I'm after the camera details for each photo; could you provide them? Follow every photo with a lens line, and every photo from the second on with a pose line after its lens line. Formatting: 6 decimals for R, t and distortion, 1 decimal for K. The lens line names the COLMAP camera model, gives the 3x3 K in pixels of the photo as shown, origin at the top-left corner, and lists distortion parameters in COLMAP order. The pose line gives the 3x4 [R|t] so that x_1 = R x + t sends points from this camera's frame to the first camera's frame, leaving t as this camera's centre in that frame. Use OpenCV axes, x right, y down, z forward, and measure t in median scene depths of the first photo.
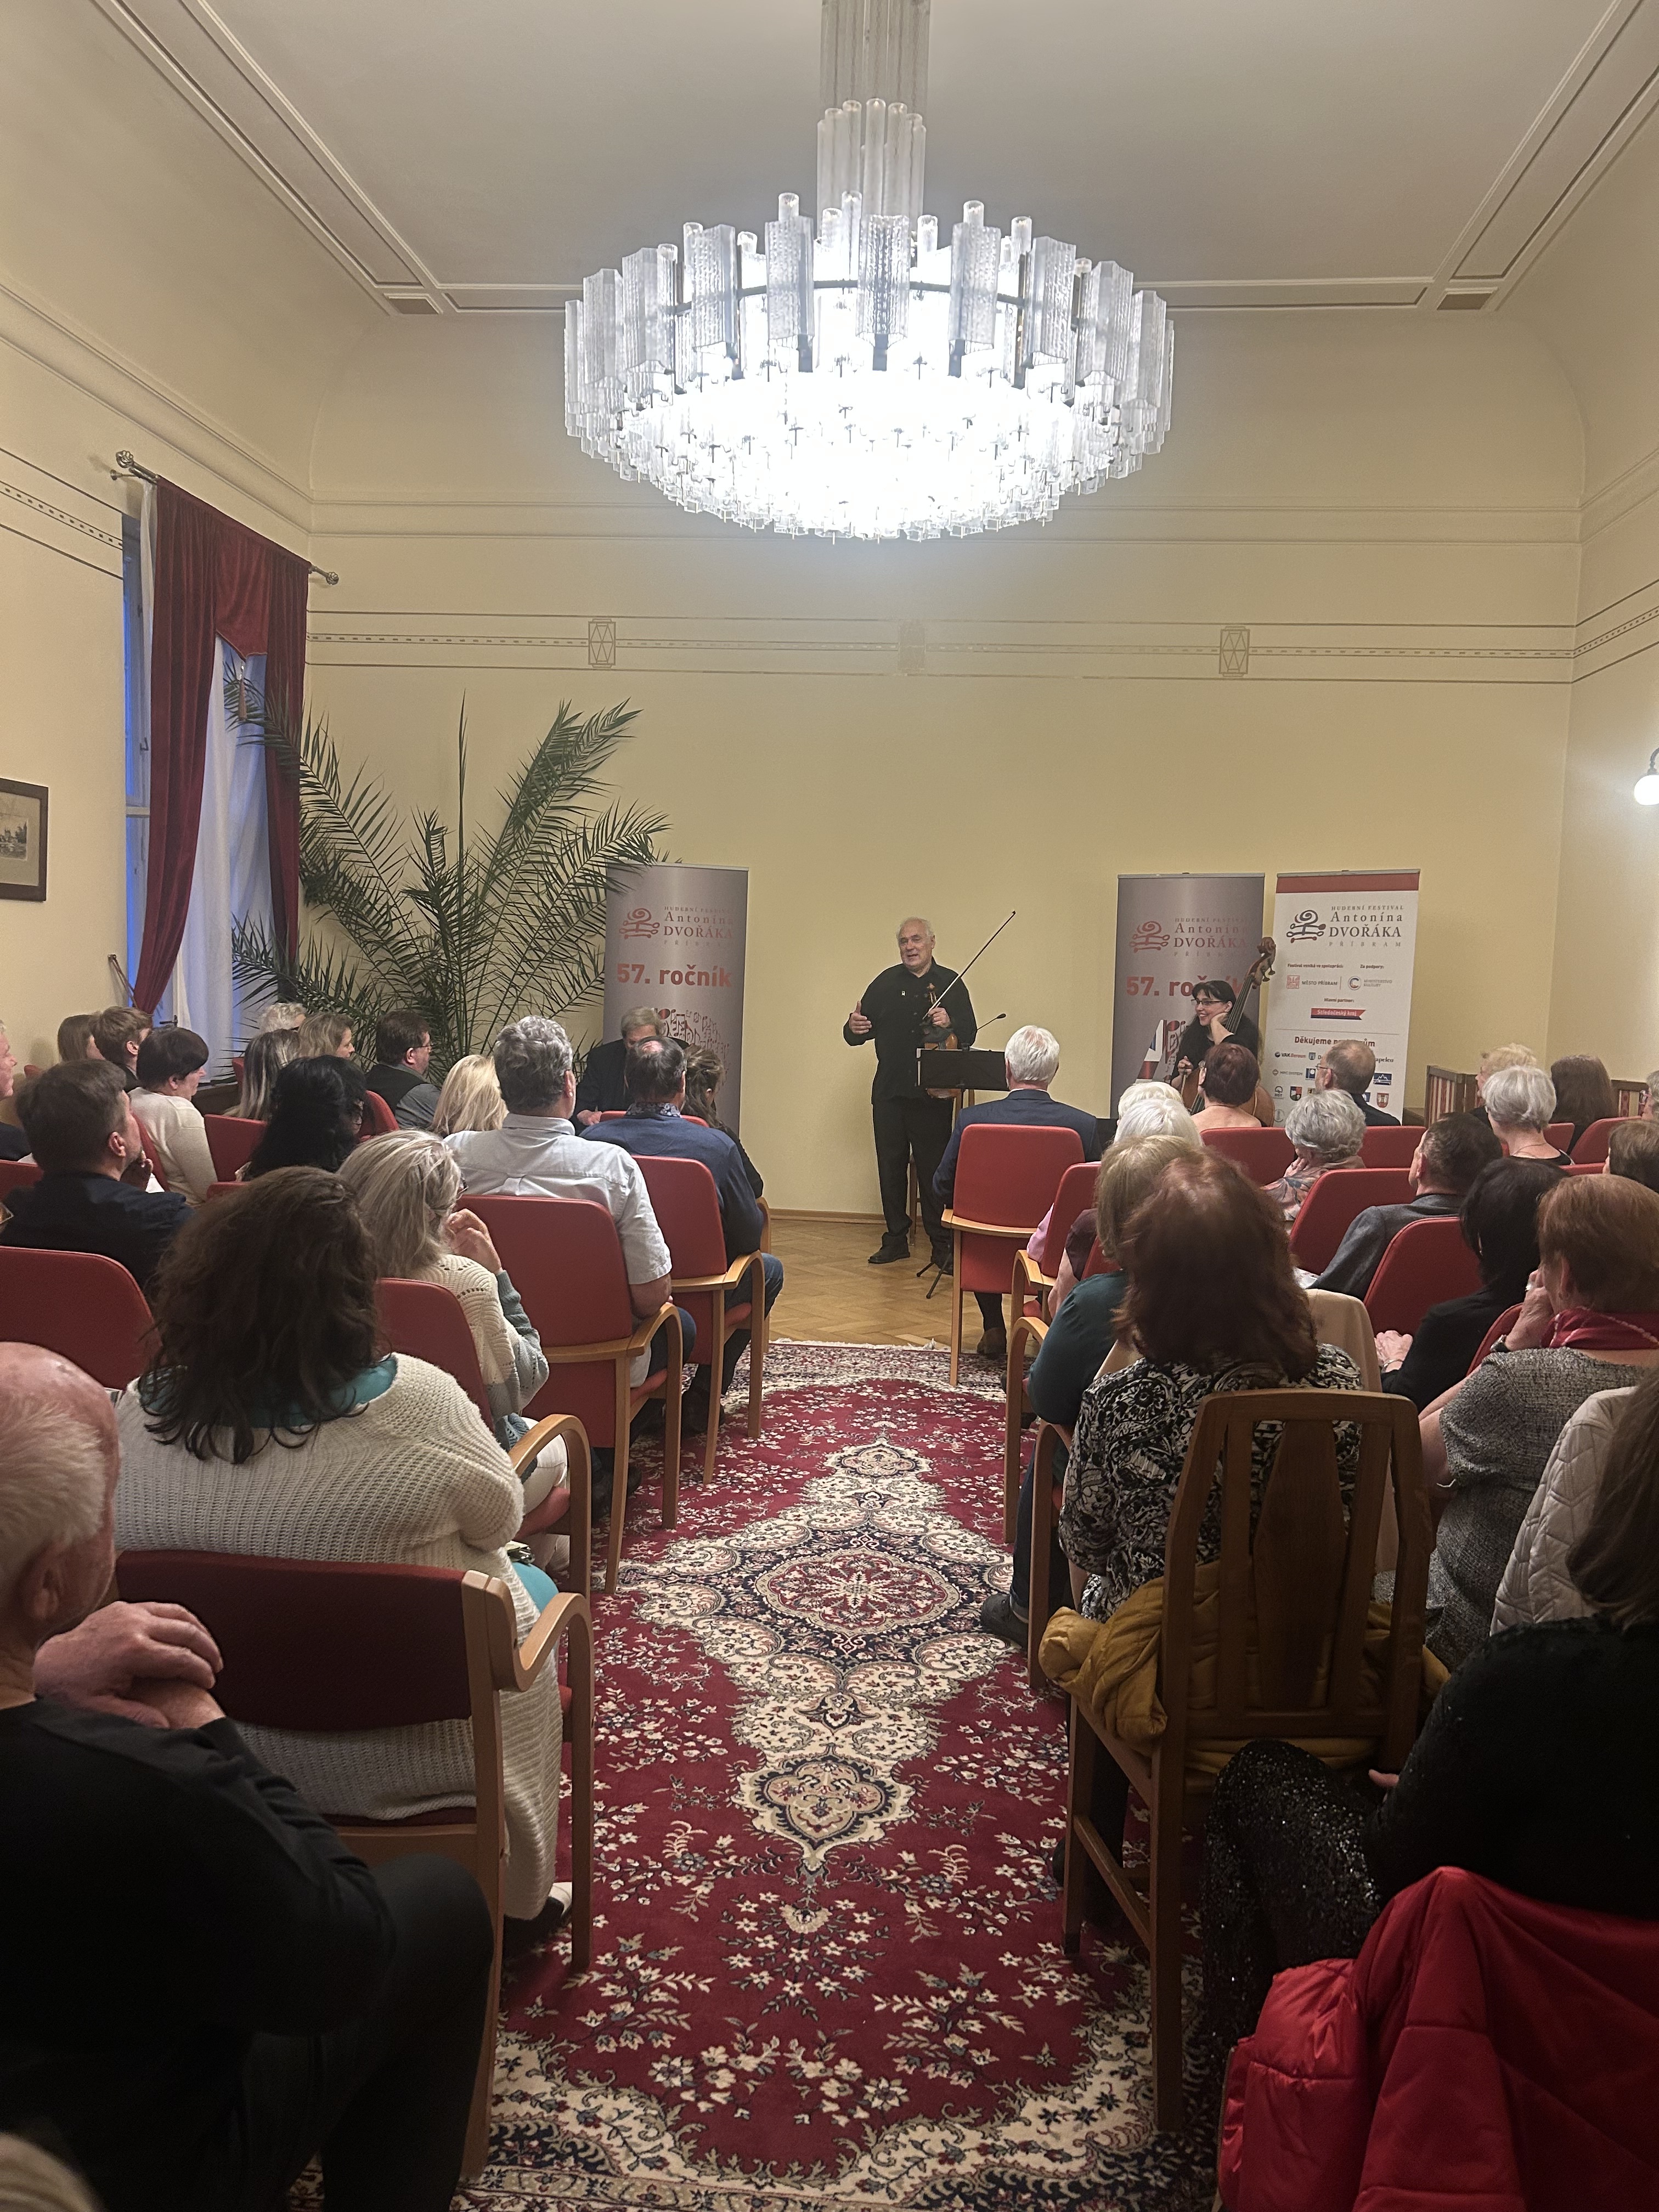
lens RADIAL K [[1665.7, 0, 835.5], [0, 1665.7, 1114.7], [0, 0, 1]] dist [0.056575, -0.064286]
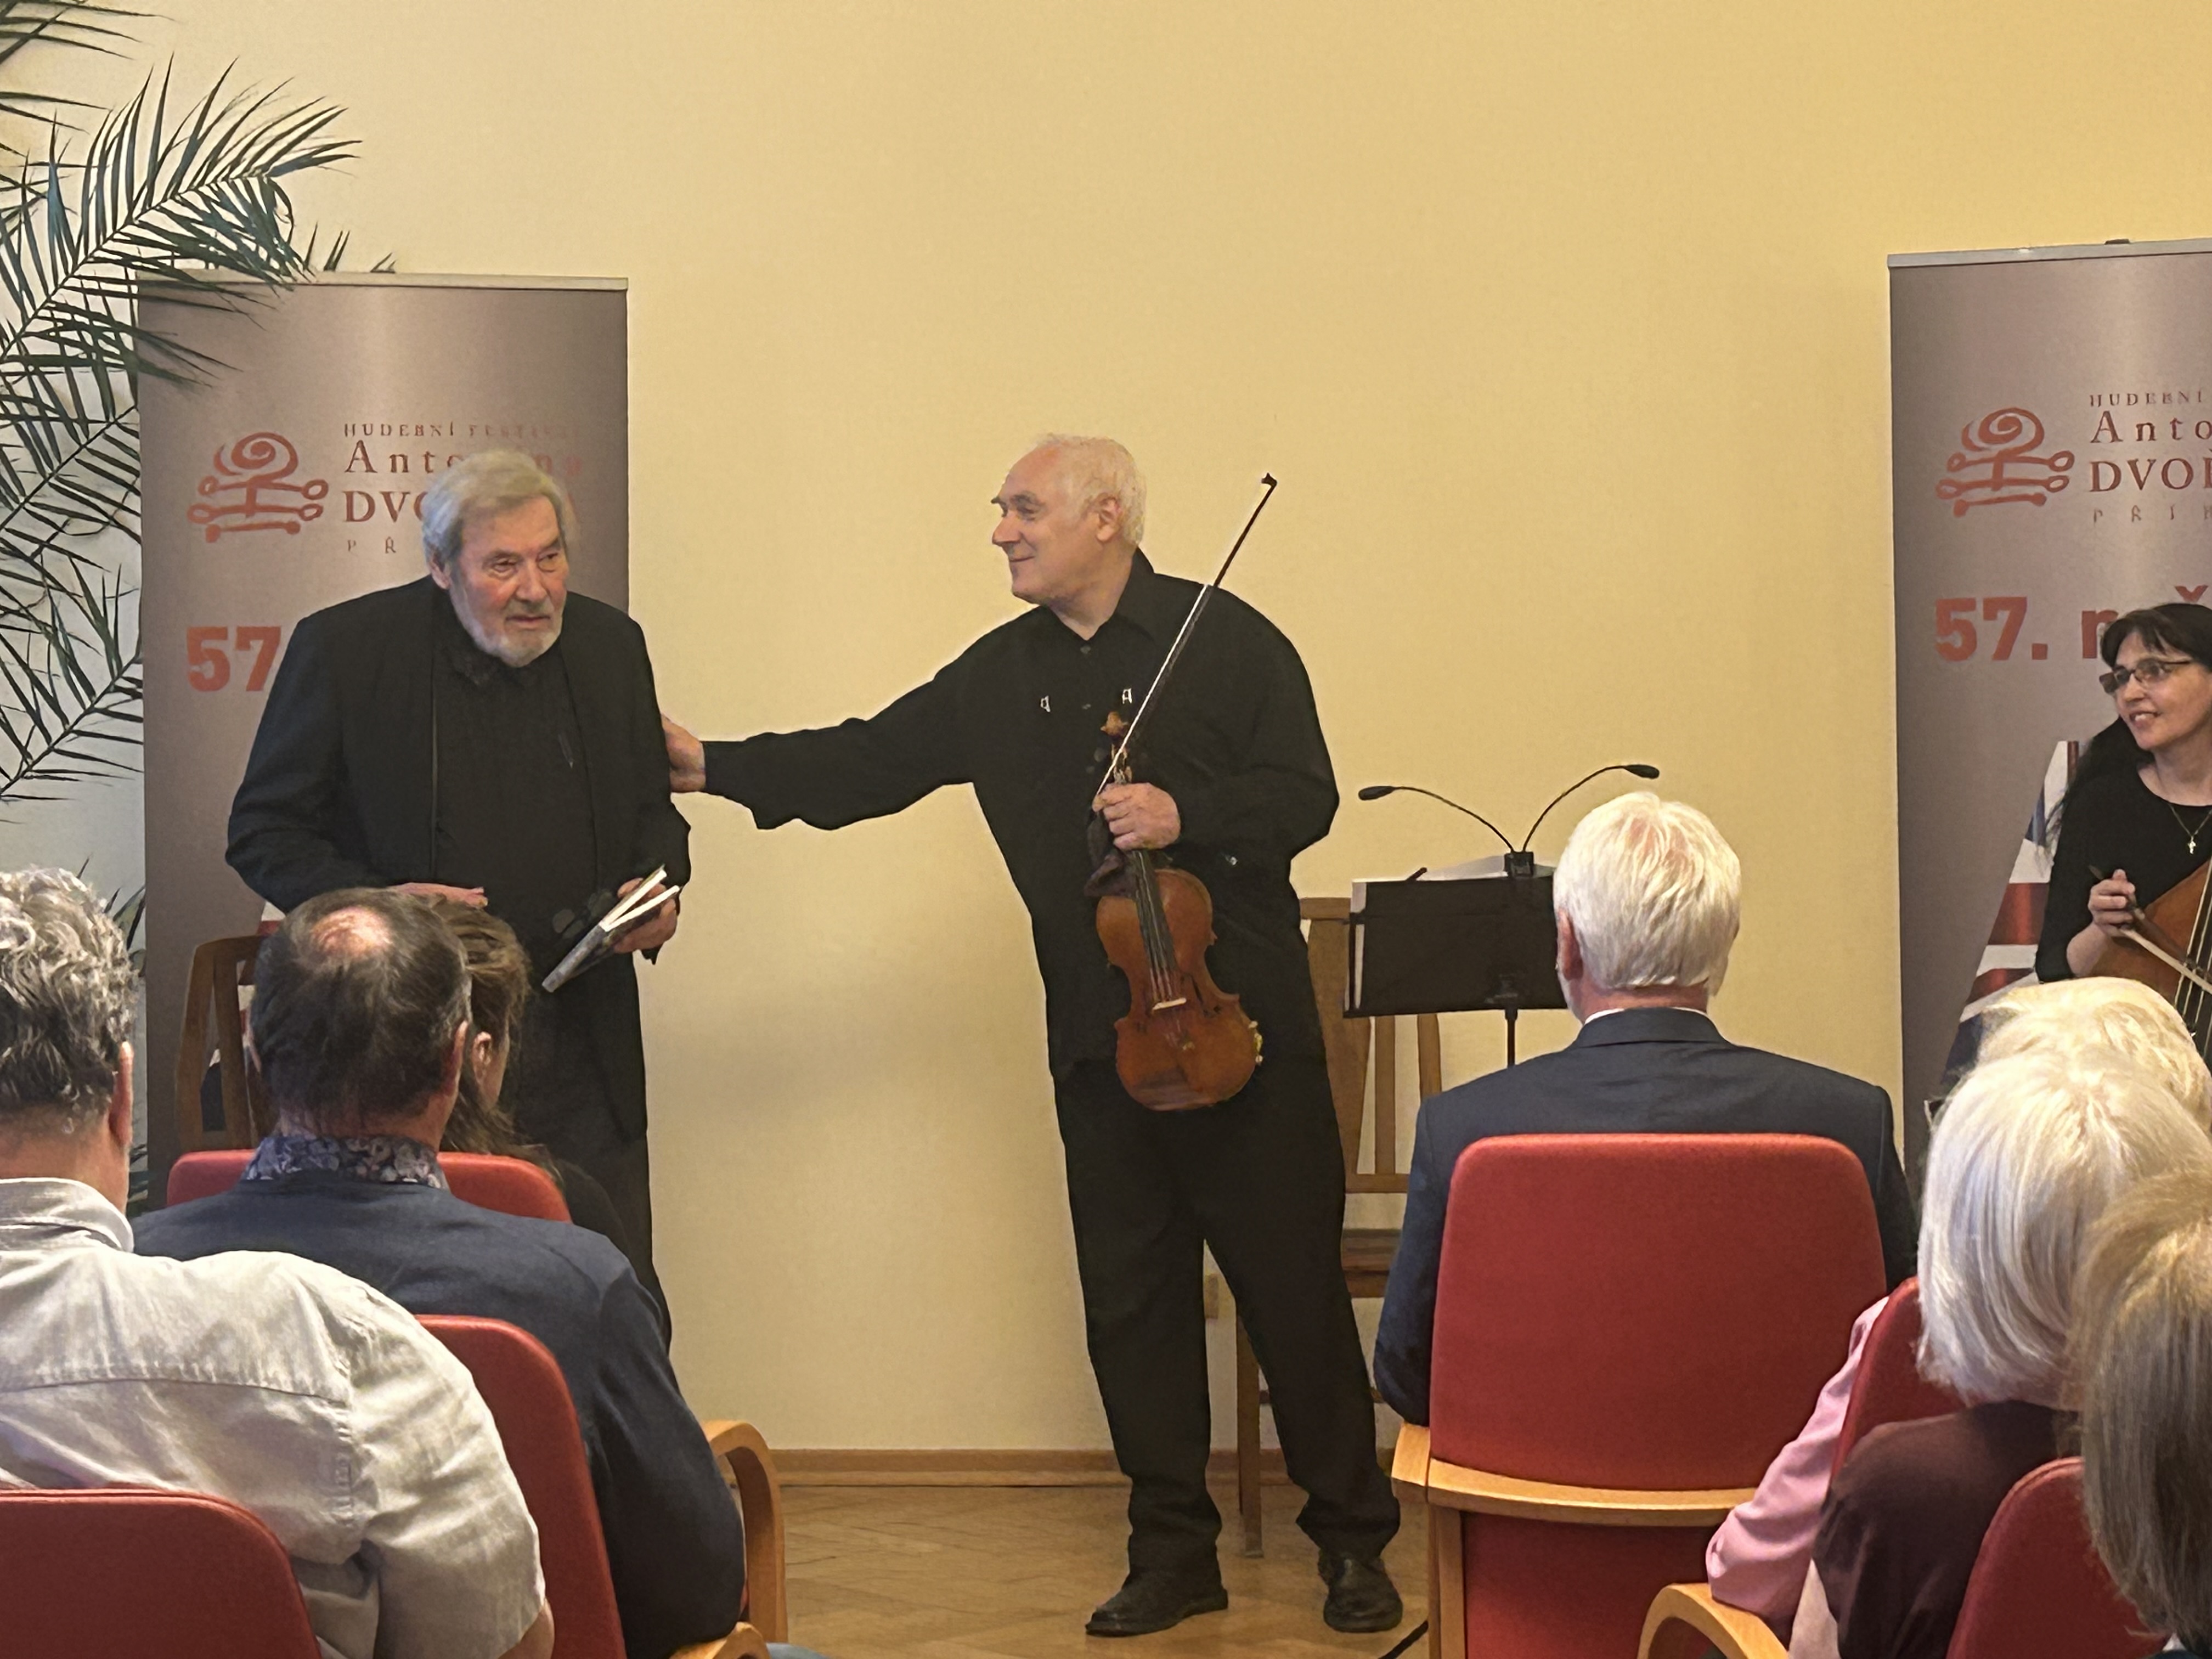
lens RADIAL K [[5614.4, 0, 1130.5], [0, 5614.4, 896.7], [0, 0, 1]] dist [0.123584, 0.000000]
pose [[0.998181, -0.044184, 0.041014, -0.010062], [0.045554, 0.998413, -0.033108, -0.004479], [-0.039486, 0.034916, 0.998610, 0.019513]]
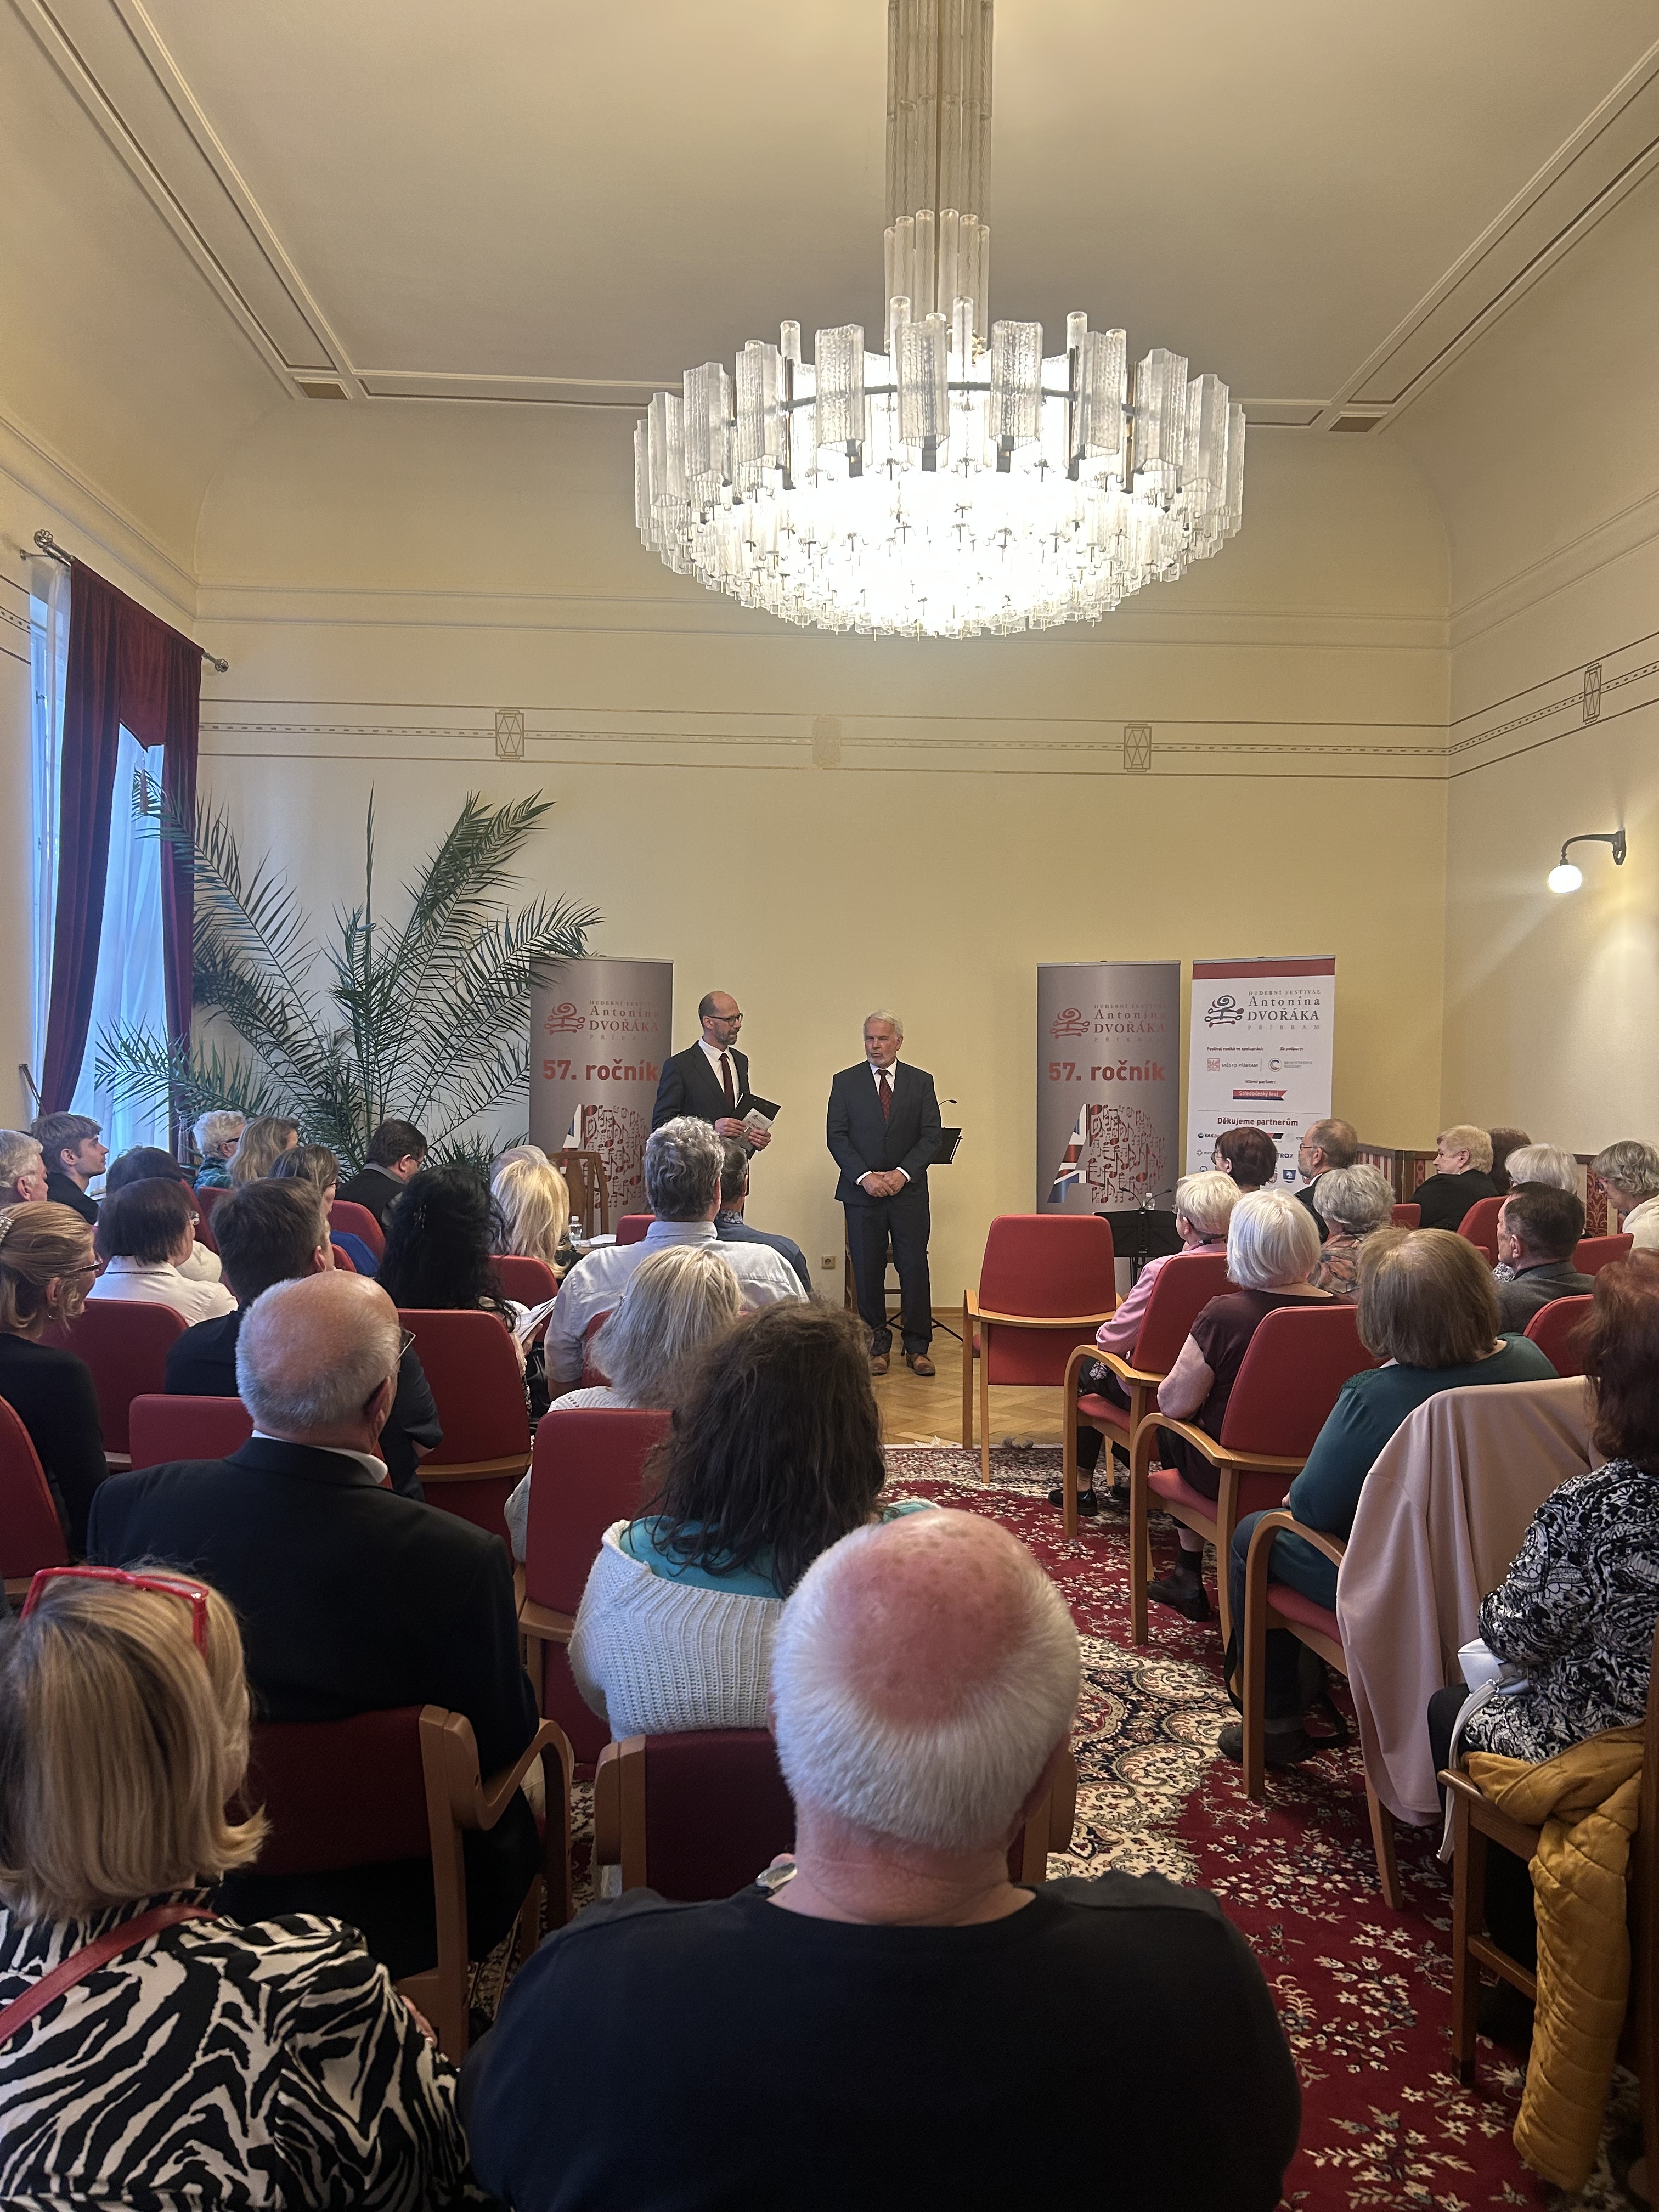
lens RADIAL K [[1665.7, 0, 836.5], [0, 1665.7, 1118.2], [0, 0, 1]] dist [0.056575, -0.064286]
pose [[0.989452, -0.025442, 0.142611, -0.104311], [0.032388, 0.998388, -0.046599, -0.006399], [-0.141196, 0.050726, 0.988681, 0.019179]]
